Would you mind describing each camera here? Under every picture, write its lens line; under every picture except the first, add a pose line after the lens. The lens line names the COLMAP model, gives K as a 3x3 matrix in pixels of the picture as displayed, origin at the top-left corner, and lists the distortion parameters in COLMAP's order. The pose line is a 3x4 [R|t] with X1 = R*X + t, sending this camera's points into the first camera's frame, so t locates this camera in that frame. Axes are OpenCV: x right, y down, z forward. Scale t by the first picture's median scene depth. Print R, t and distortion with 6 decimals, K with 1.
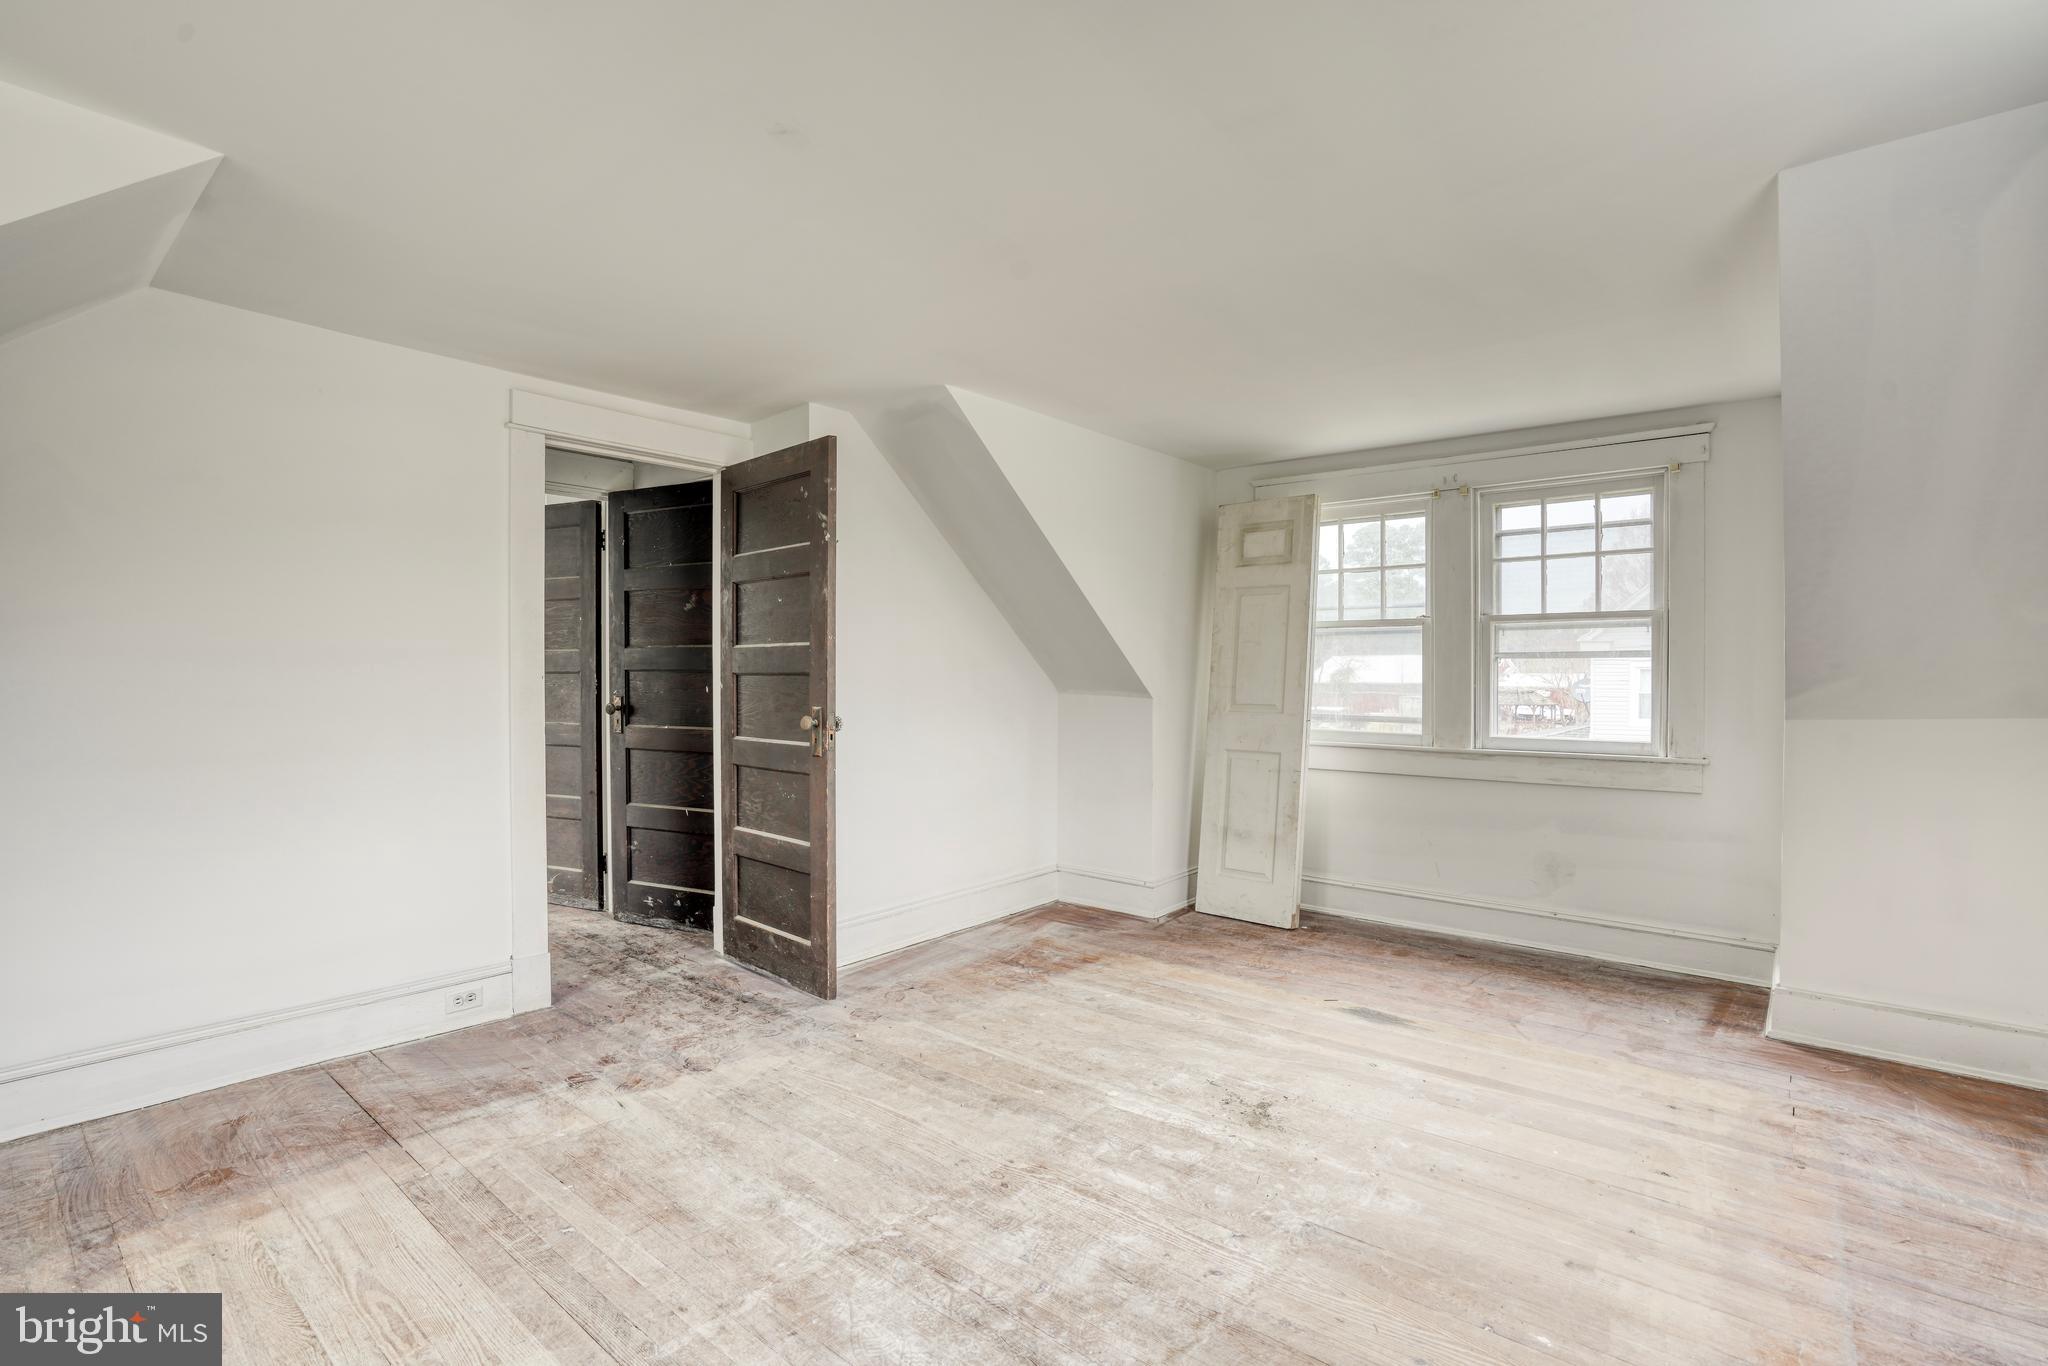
lens RADIAL K [[955.5, 0, 1009.5], [0, 955.5, 680.4], [0, 0, 1]] dist [-0.055907, 0.020592]
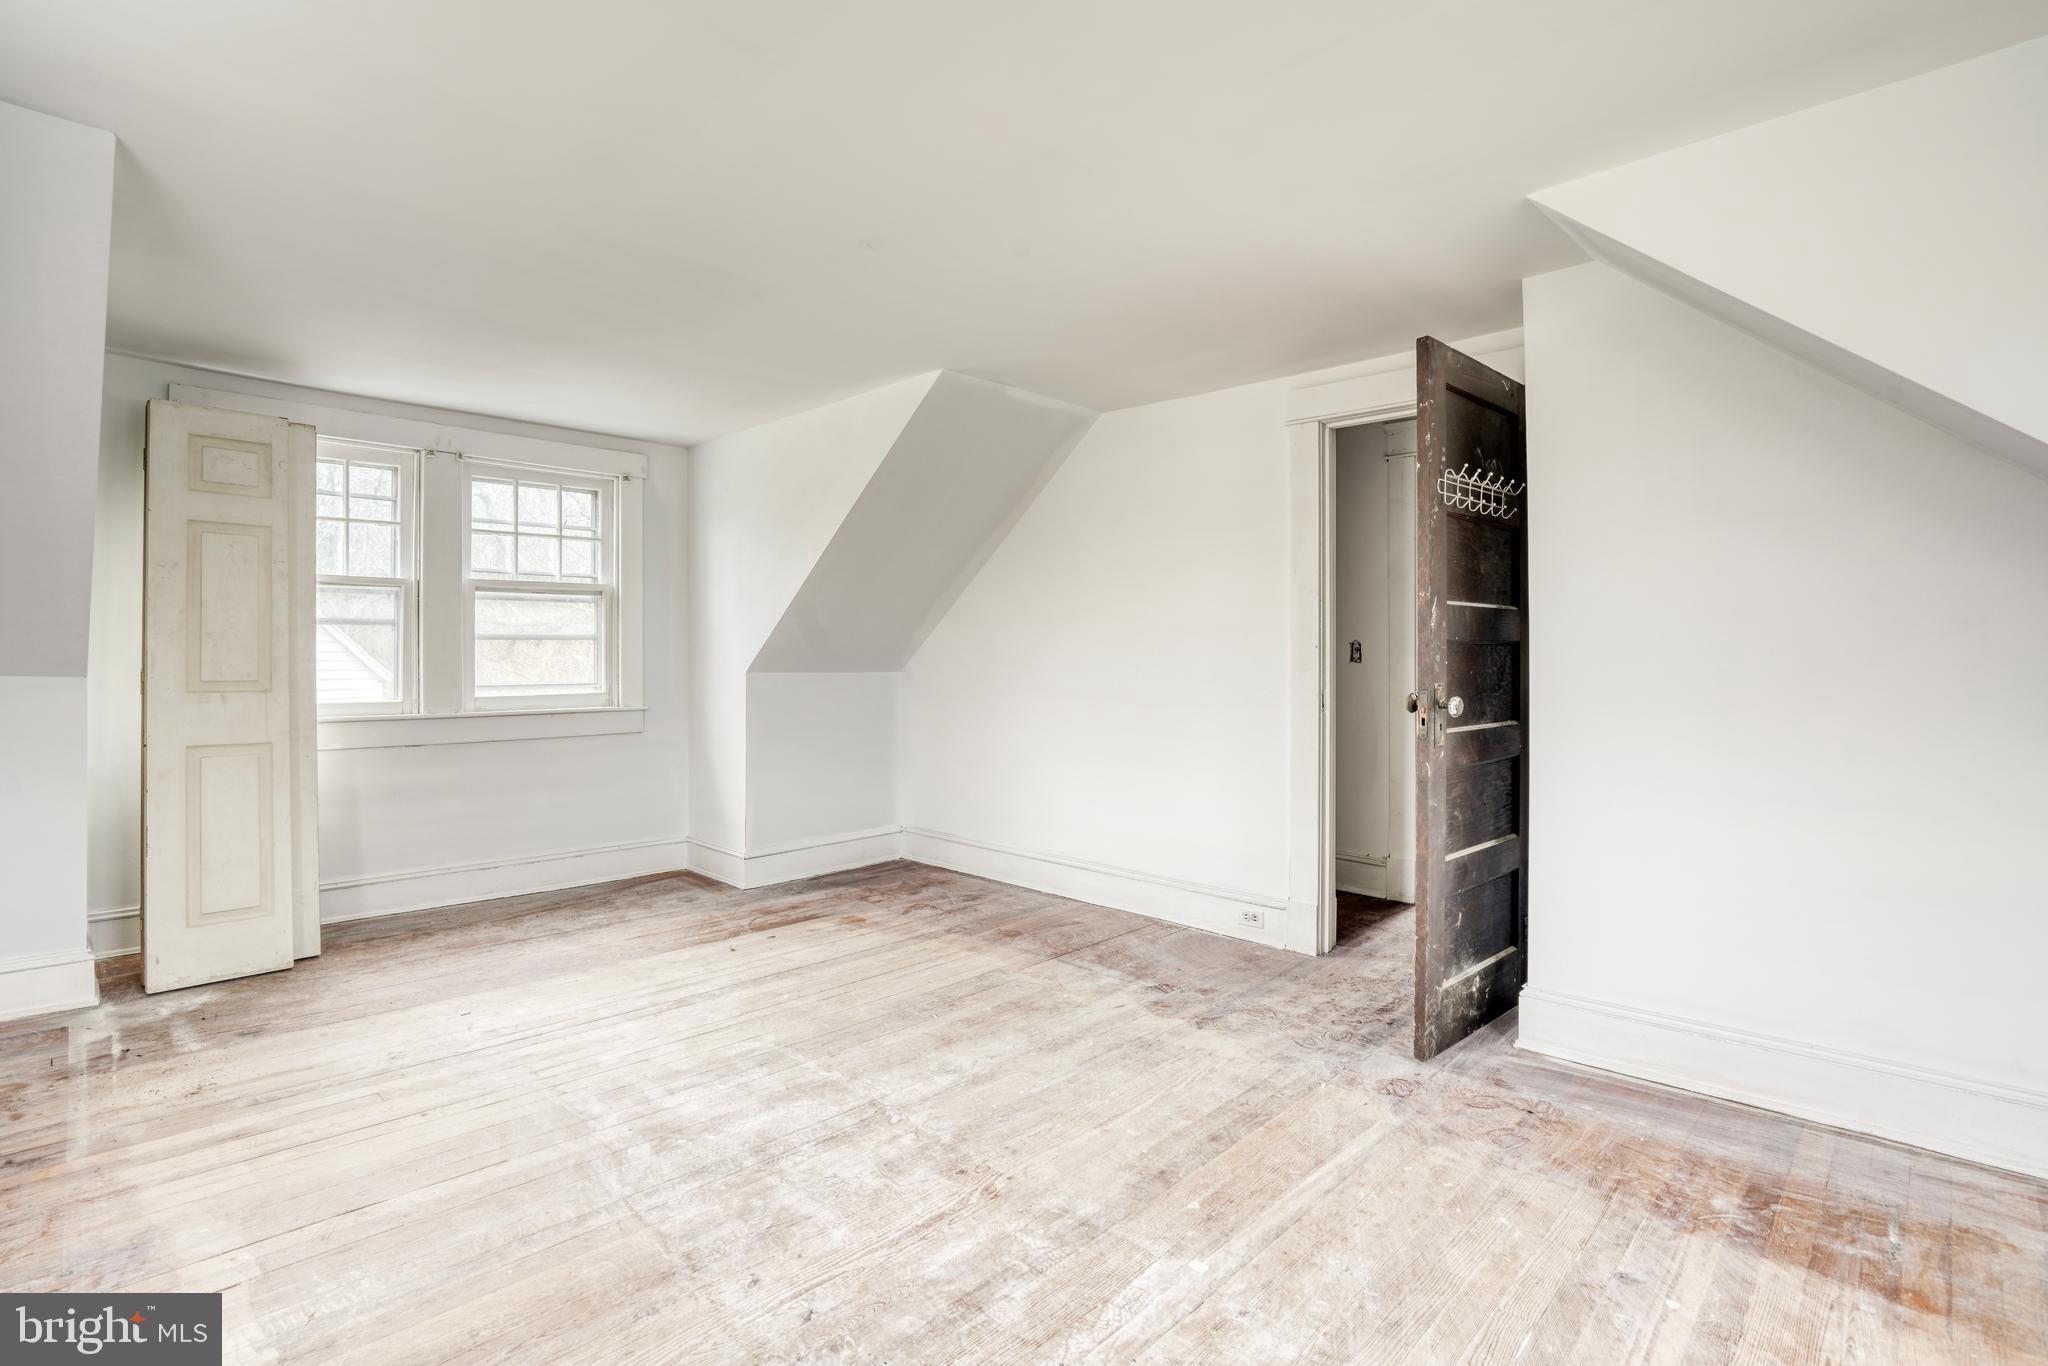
lens RADIAL K [[1009.7, 0, 1050.2], [0, 1009.7, 677.6], [0, 0, 1]] dist [-0.059803, 0.023190]
pose [[-0.066604, 0.025132, -0.997463, 0.769760], [-0.005810, 0.999656, 0.025575, 0.001802], [0.997763, 0.007499, -0.066435, 0.893961]]
